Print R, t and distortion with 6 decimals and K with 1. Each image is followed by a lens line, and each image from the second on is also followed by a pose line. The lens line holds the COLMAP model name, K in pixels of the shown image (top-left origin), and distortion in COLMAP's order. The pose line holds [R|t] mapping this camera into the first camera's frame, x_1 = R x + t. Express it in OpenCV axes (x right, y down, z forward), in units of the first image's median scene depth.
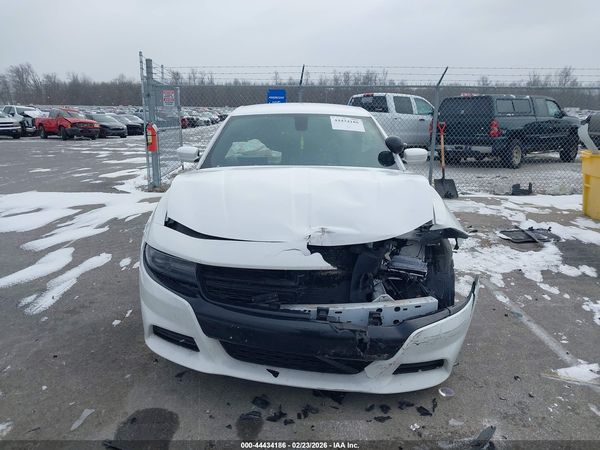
lens RADIAL K [[442.1, 0, 300.0], [0, 442.1, 225.0], [0, 0, 1]] dist [0.006405, -0.002412]
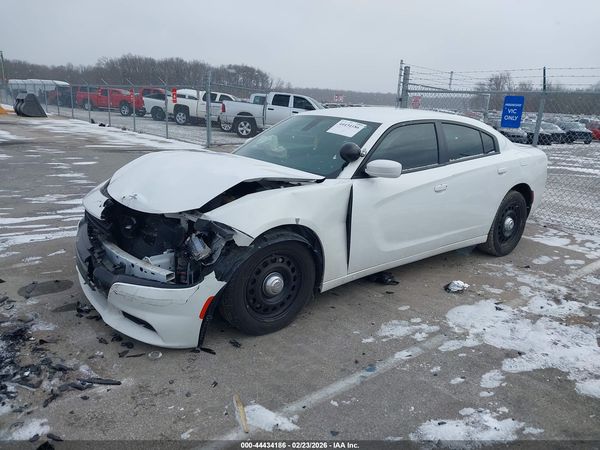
lens RADIAL K [[442.1, 0, 300.0], [0, 442.1, 225.0], [0, 0, 1]] dist [0.006405, -0.002412]
pose [[0.655068, 0.227160, -0.720614, 1.023790], [-0.237048, 0.967370, 0.089459, -0.107251], [0.717422, 0.112219, 0.687541, 0.345654]]
